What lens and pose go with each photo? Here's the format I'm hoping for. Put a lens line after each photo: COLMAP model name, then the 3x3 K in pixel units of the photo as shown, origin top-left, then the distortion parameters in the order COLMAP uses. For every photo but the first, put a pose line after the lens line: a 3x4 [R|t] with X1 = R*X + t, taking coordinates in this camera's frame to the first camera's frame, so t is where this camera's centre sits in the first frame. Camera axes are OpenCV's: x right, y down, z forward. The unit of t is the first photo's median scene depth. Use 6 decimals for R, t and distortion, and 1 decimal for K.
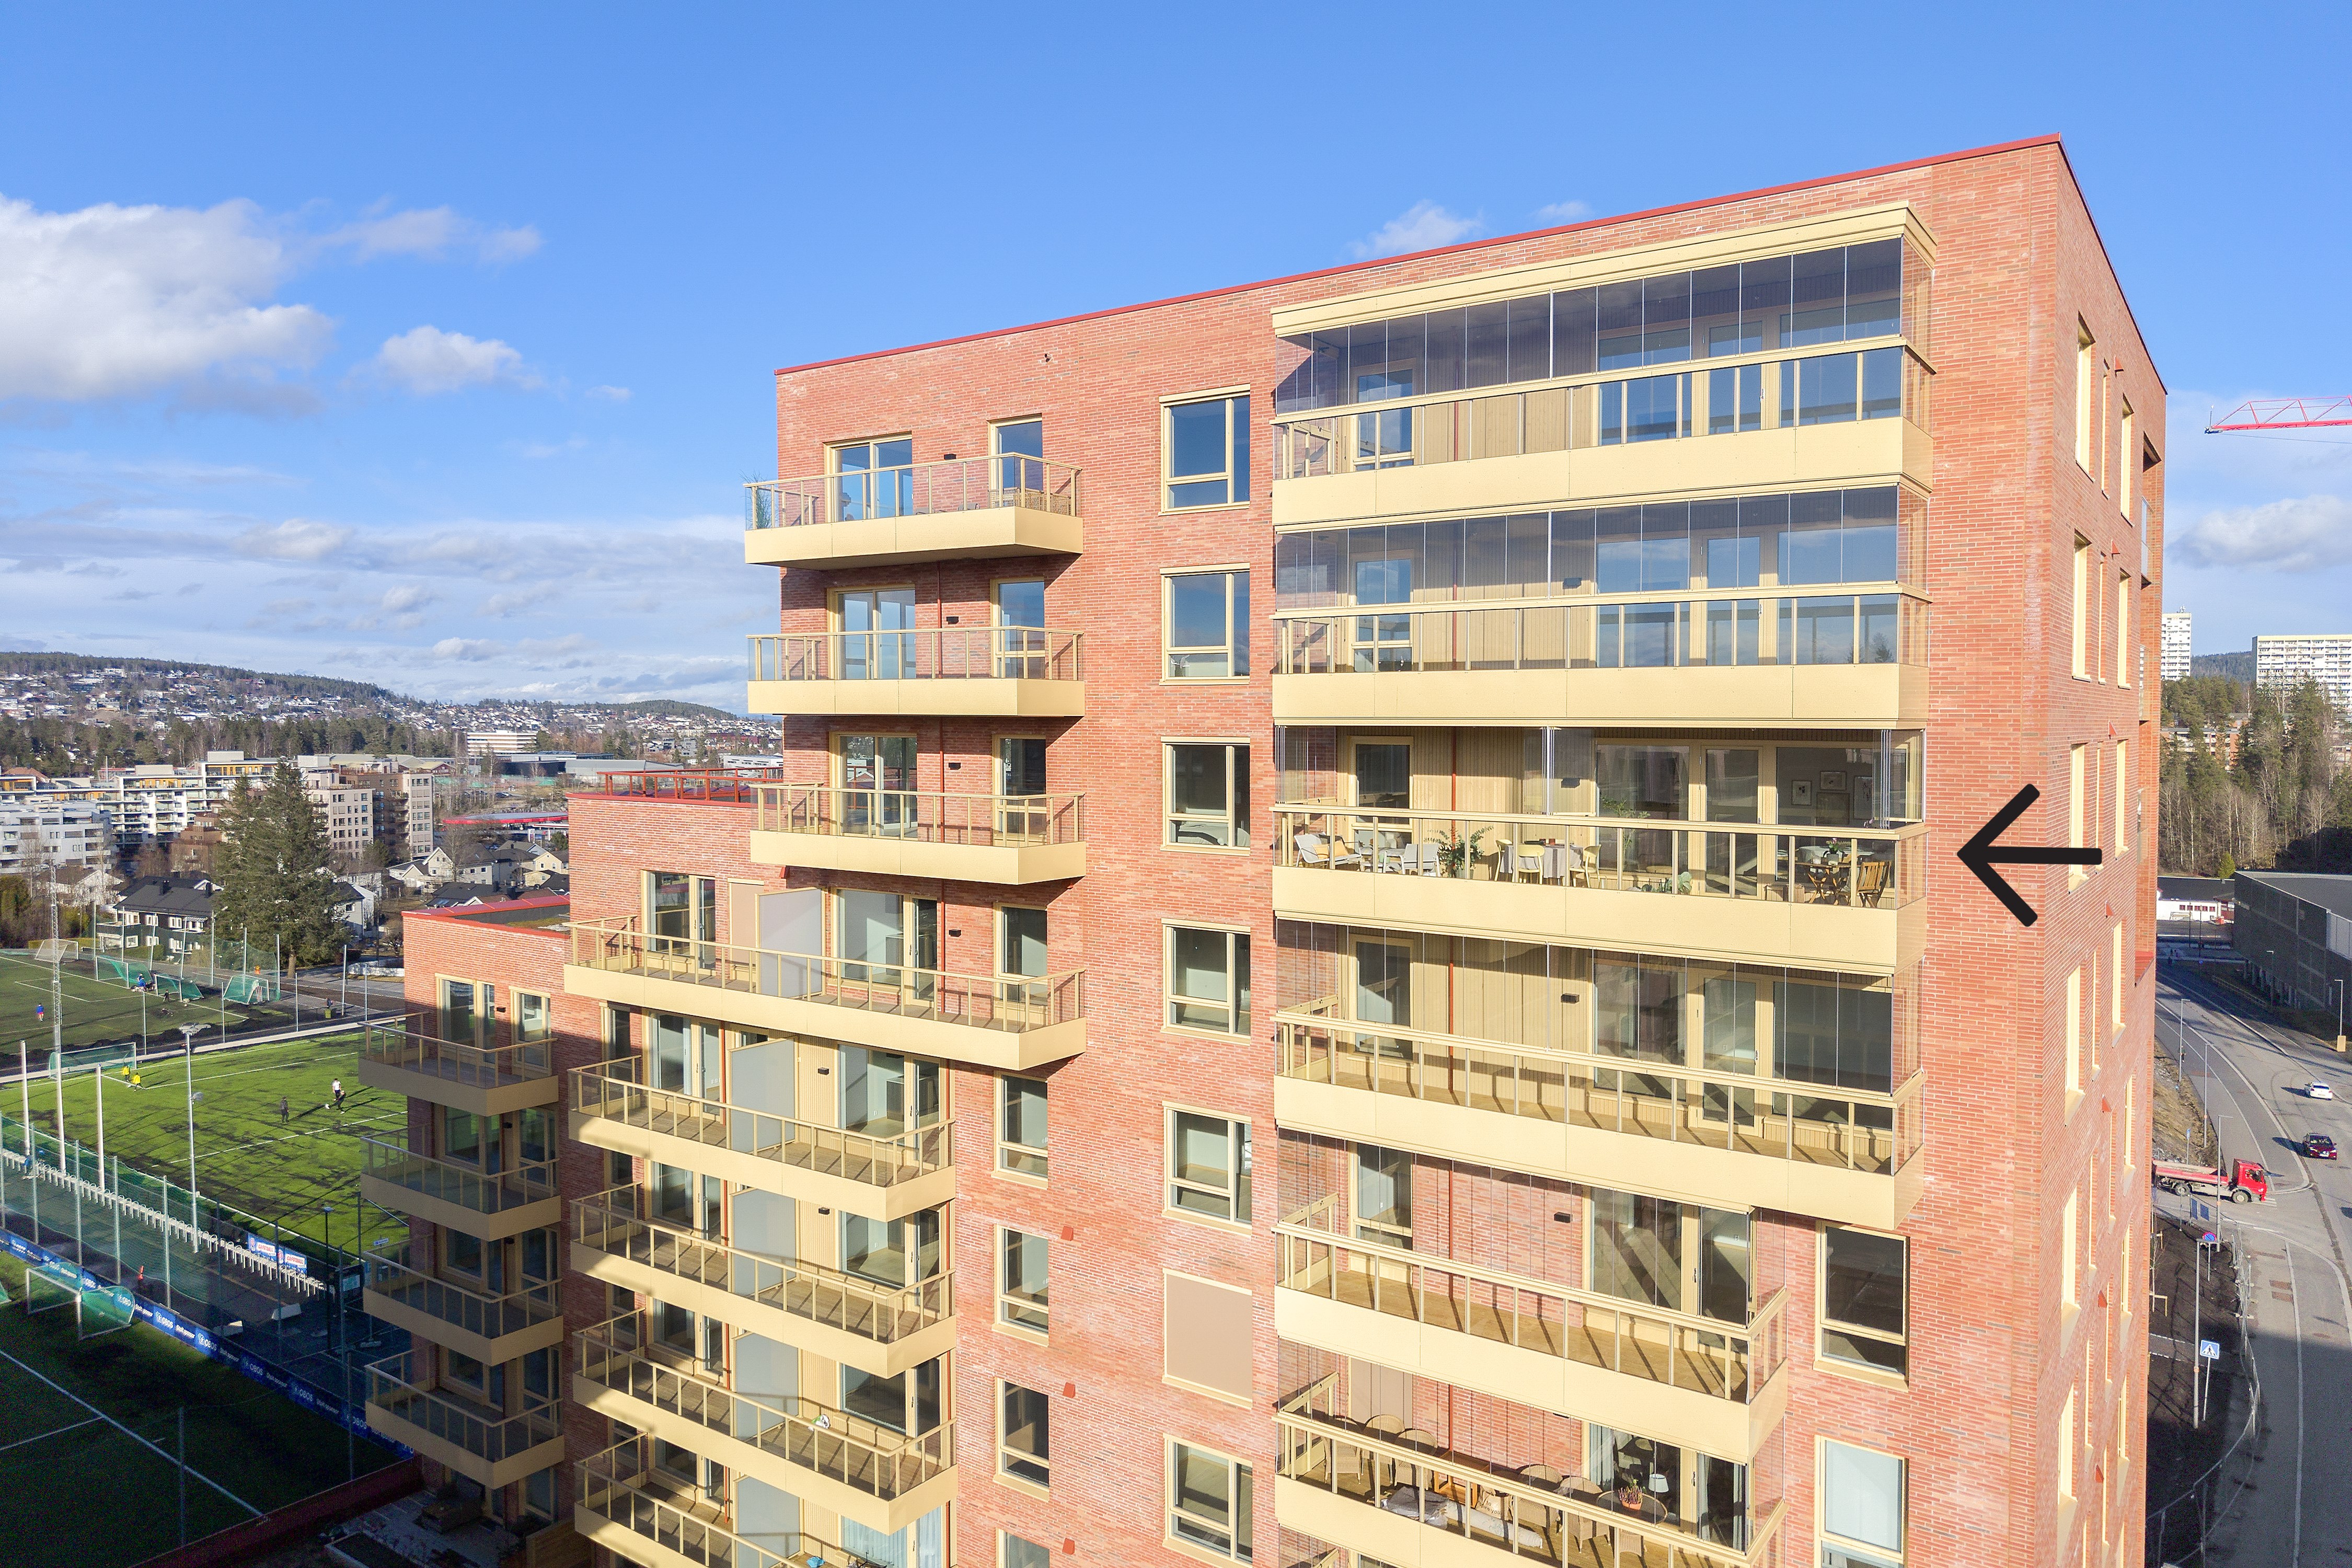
lens RADIAL K [[1577.7, 0, 1217.2], [0, 1577.7, 758.6], [0, 0, 1]] dist [0.025850, -0.003563]
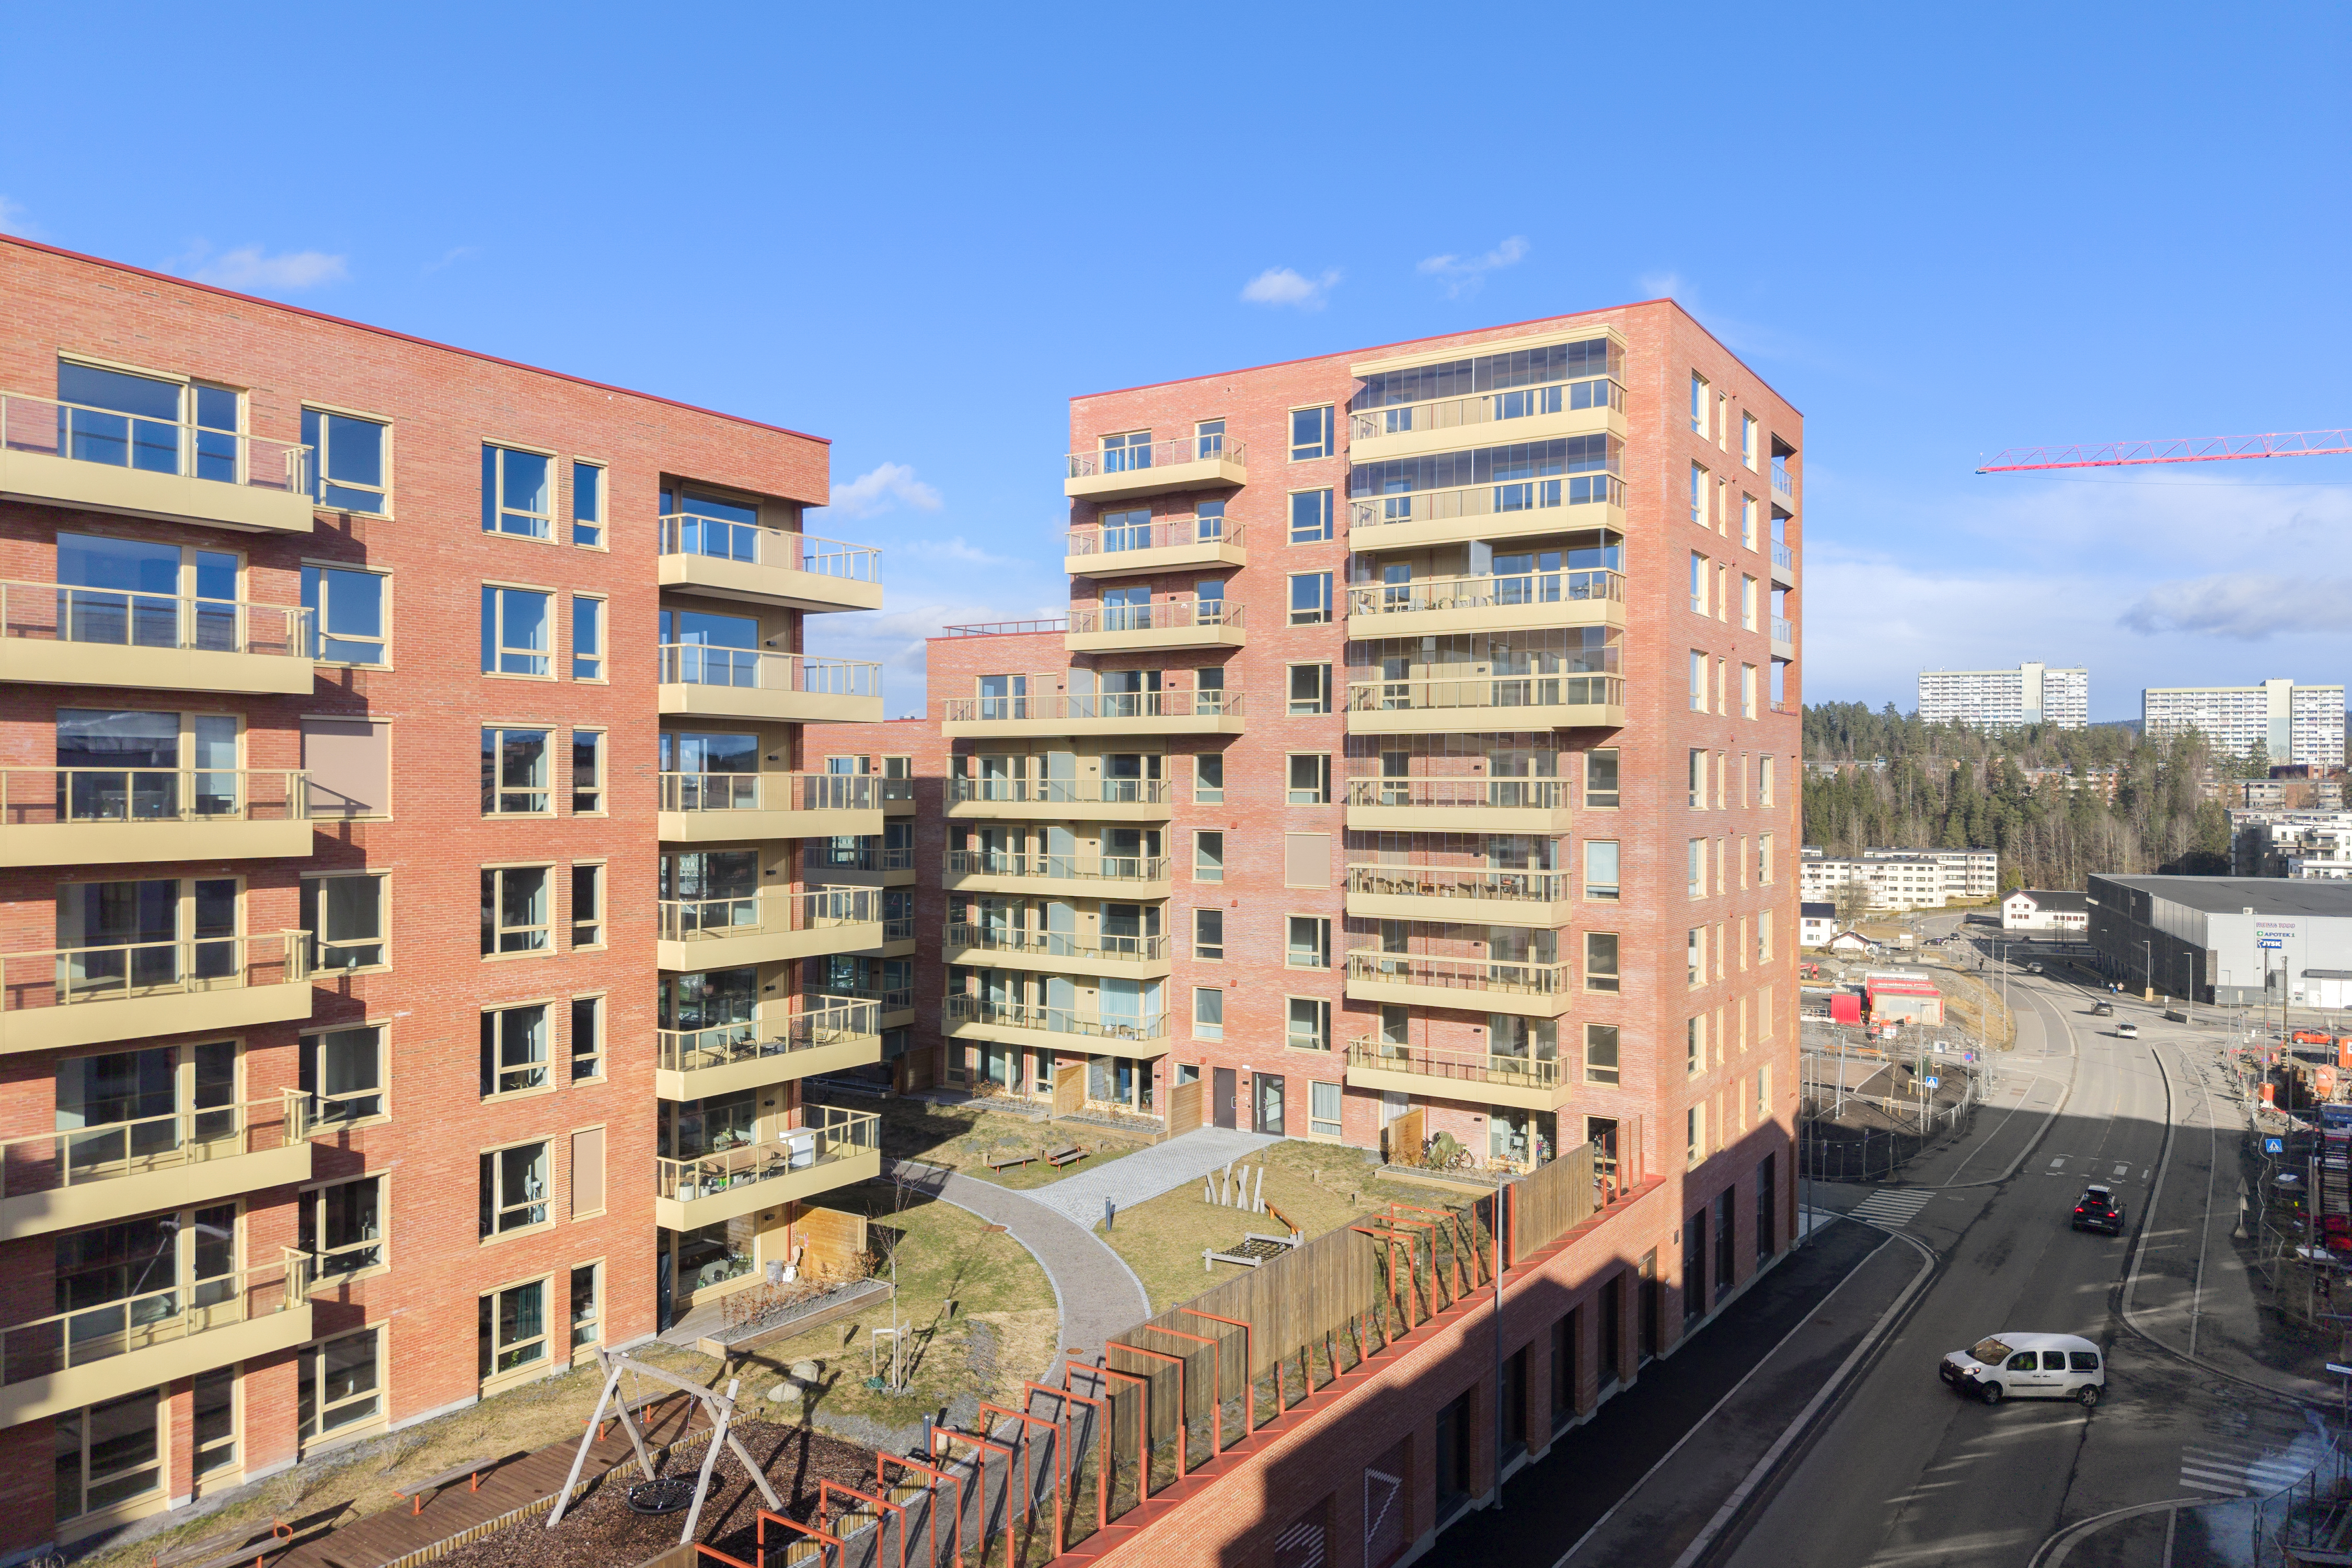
lens RADIAL K [[1577.7, 0, 1172.3], [0, 1577.7, 787.6], [0, 0, 1]] dist [0.025850, -0.003563]
pose [[0.999972, 0.005994, 0.004392, -0.192558], [-0.005869, 0.999593, -0.027916, 0.326741], [-0.004558, 0.027889, 0.999601, -1.054313]]
